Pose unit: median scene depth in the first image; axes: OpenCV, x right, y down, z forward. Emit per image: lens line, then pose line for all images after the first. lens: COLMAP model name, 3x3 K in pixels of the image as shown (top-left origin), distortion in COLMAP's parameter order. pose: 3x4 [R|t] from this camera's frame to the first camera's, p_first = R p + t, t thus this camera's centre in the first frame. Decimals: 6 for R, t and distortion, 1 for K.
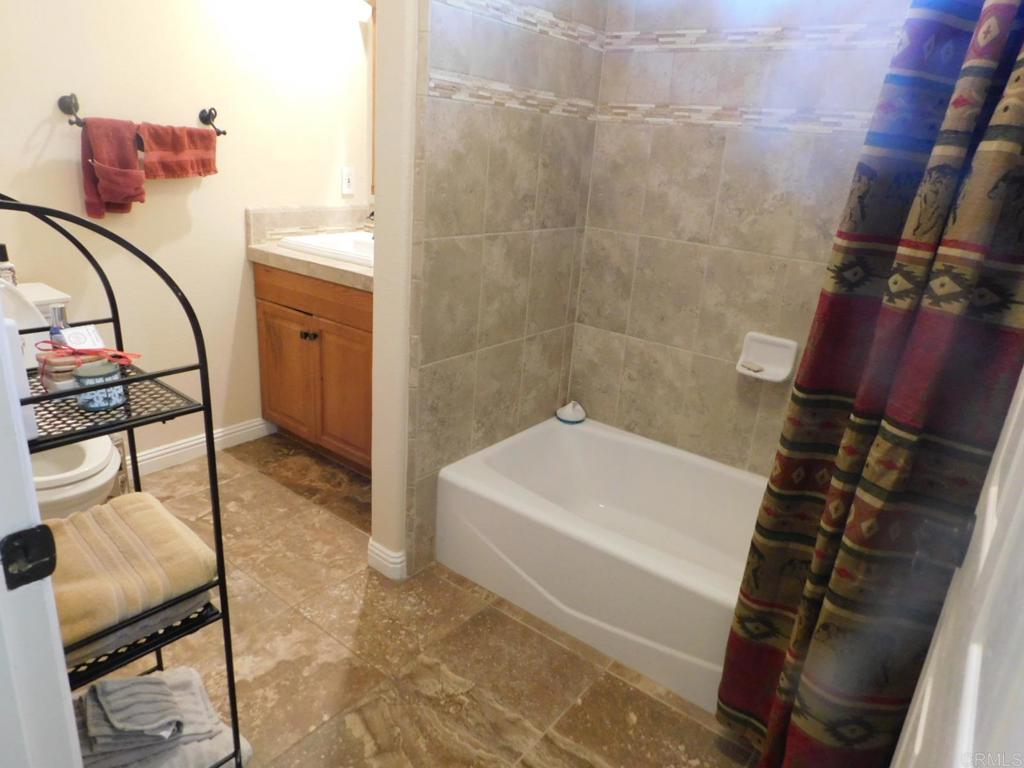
lens RADIAL K [[666.8, 0, 512.0], [0, 666.8, 384.0], [0, 0, 1]] dist [-0.001675, 0.000098]
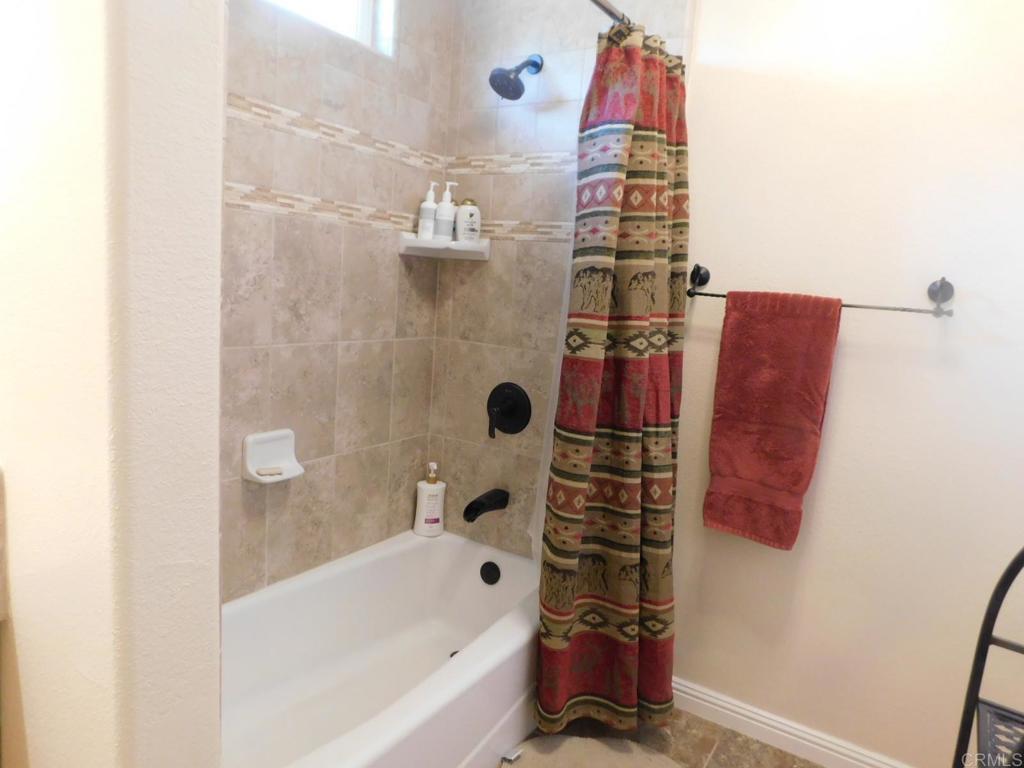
lens RADIAL K [[684.9, 0, 512.0], [0, 684.9, 384.0], [0, 0, 1]] dist [-0.030812, 0.000327]
pose [[-0.060681, -0.237198, 0.969564, -0.537546], [0.254923, 0.935459, 0.244809, -0.294100], [-0.965055, 0.262020, 0.003703, 0.719648]]
